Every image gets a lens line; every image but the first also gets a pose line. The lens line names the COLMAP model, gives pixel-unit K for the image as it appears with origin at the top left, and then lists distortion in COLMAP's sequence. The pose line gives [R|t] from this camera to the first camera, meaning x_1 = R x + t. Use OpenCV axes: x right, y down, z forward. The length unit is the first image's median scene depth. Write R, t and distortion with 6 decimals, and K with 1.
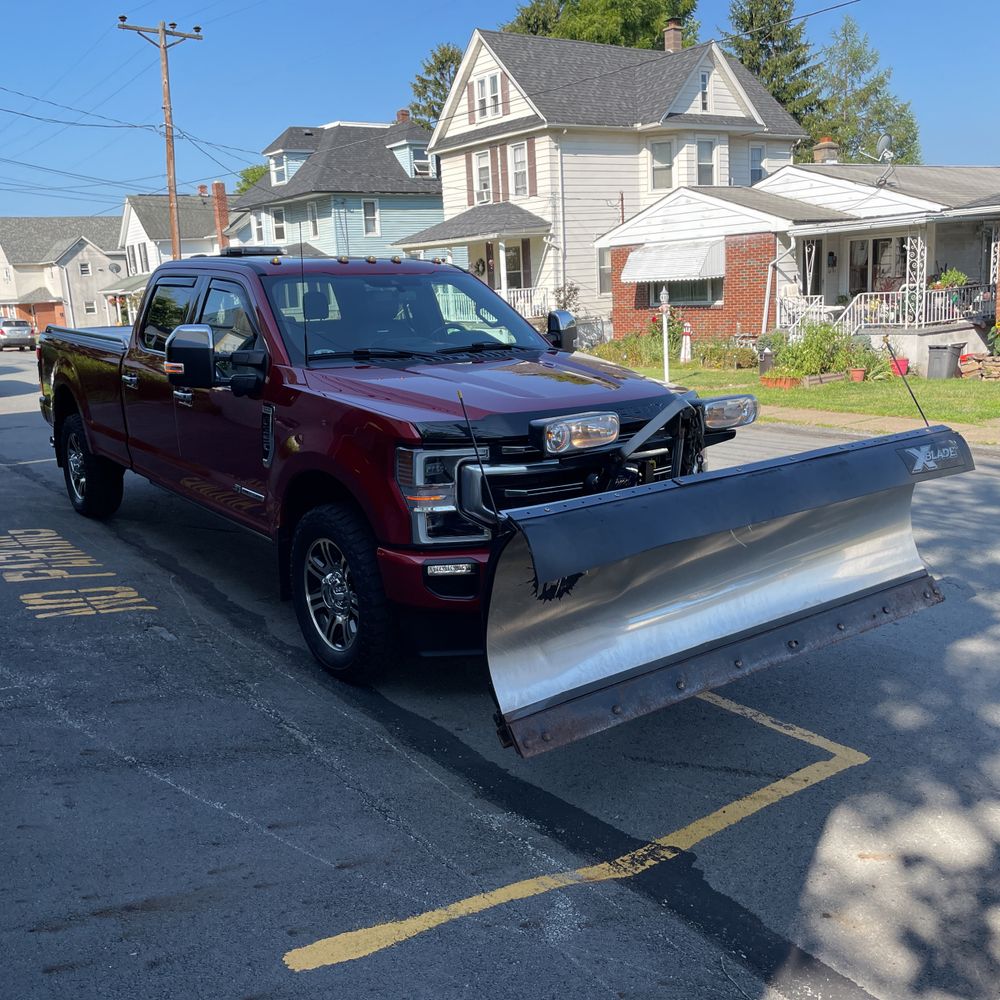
lens RADIAL K [[980.5, 0, 466.0], [0, 980.5, 534.5], [0, 0, 1]] dist [-0.000784, 0.011827]
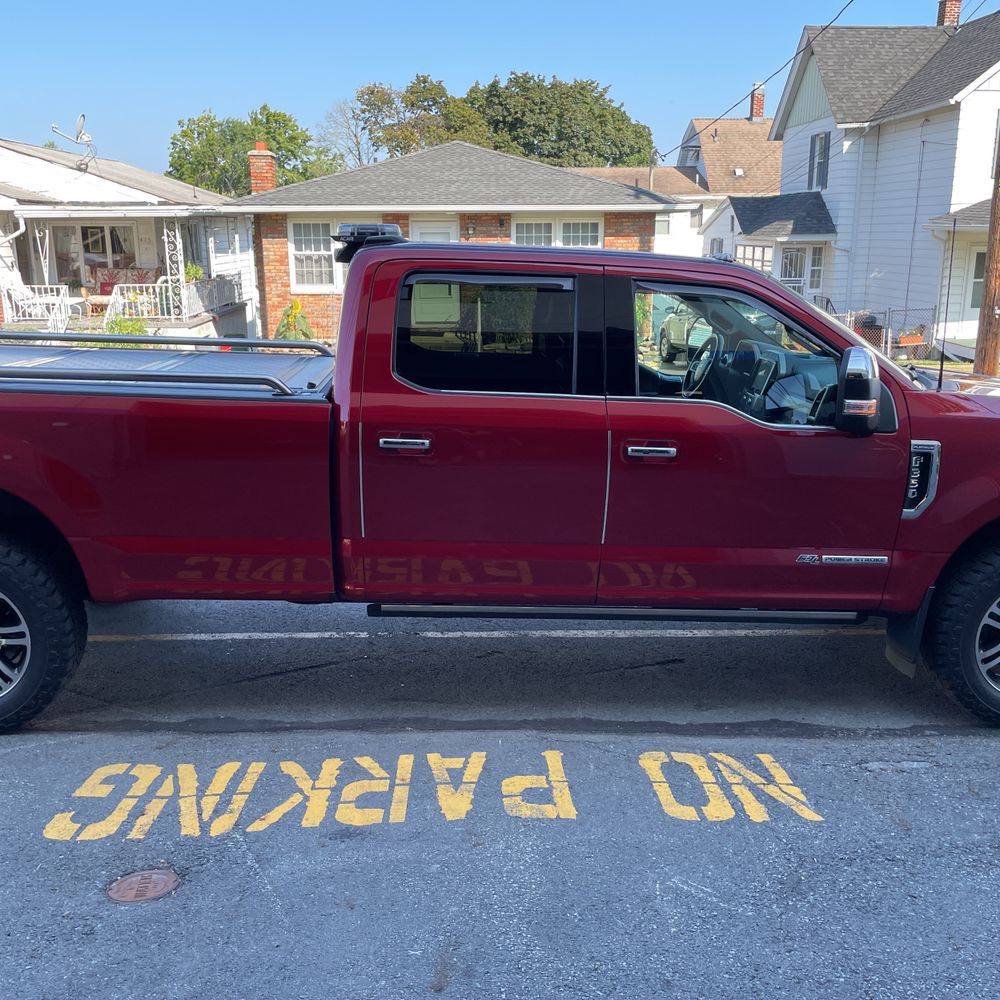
lens RADIAL K [[1011.1, 0, 500.8], [0, 1011.1, 487.7], [0, 0, 1]] dist [0.089238, -0.141614]
pose [[0.513621, -0.152618, 0.844335, -0.199272], [0.186838, 0.980334, 0.063544, -0.038685], [-0.837428, 0.125116, 0.532035, 0.154703]]
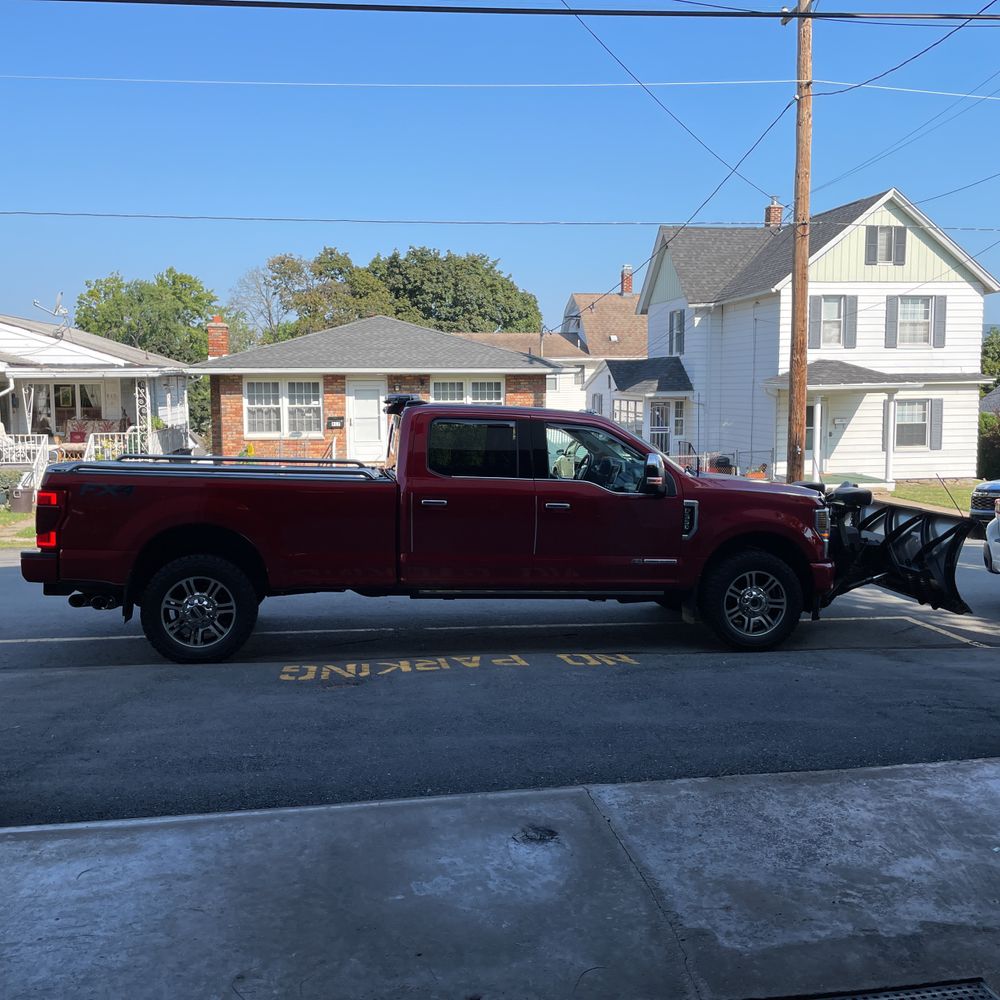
lens RADIAL K [[1011.1, 0, 500.8], [0, 1011.1, 487.7], [0, 0, 1]] dist [0.089238, -0.141614]
pose [[0.420561, -0.033541, 0.906644, -0.335017], [0.203482, 0.977346, -0.058232, -0.021959], [-0.884151, 0.208975, 0.417859, 0.105024]]
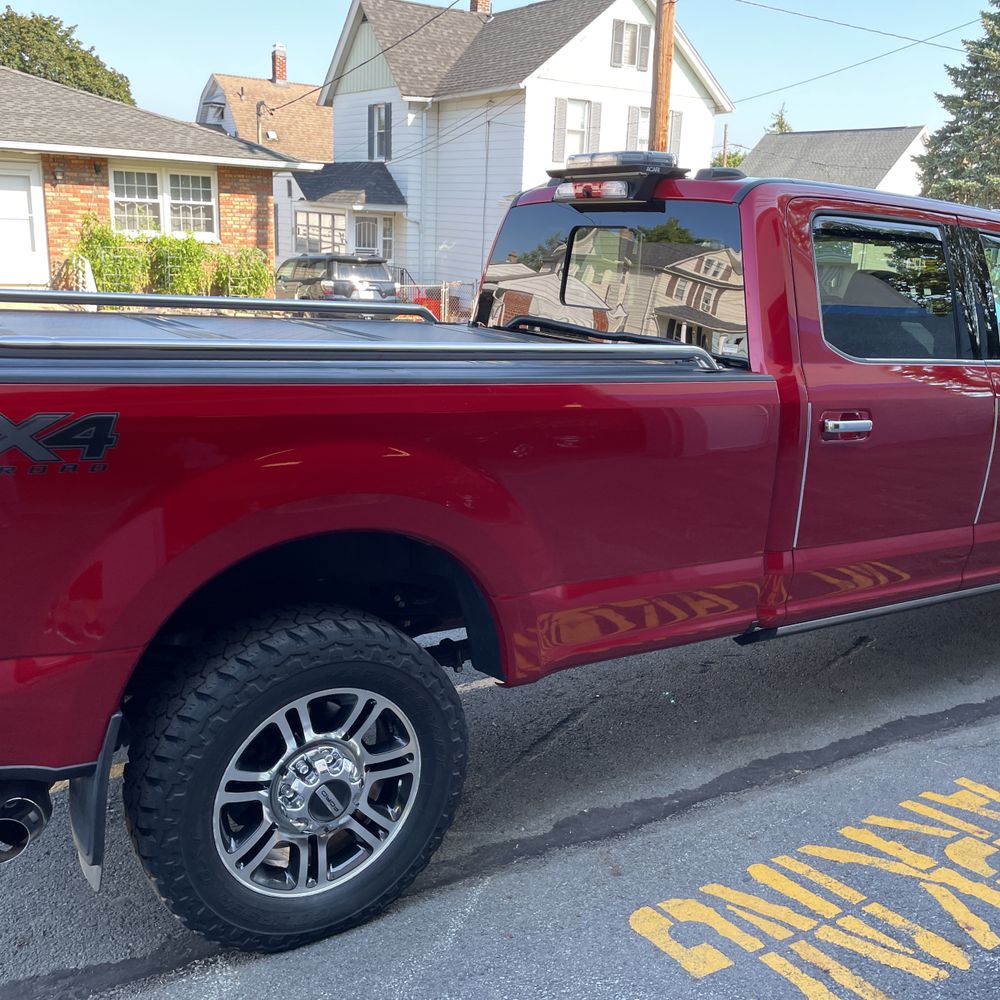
lens RADIAL K [[1008.2, 0, 514.0], [0, 1008.2, 485.7], [0, 0, 1]] dist [0.089237, -0.127570]
pose [[0.012406, -0.199733, 0.979772, -0.200422], [0.202017, 0.960142, 0.193173, -0.062211], [-0.979303, 0.195534, 0.052261, 0.275839]]
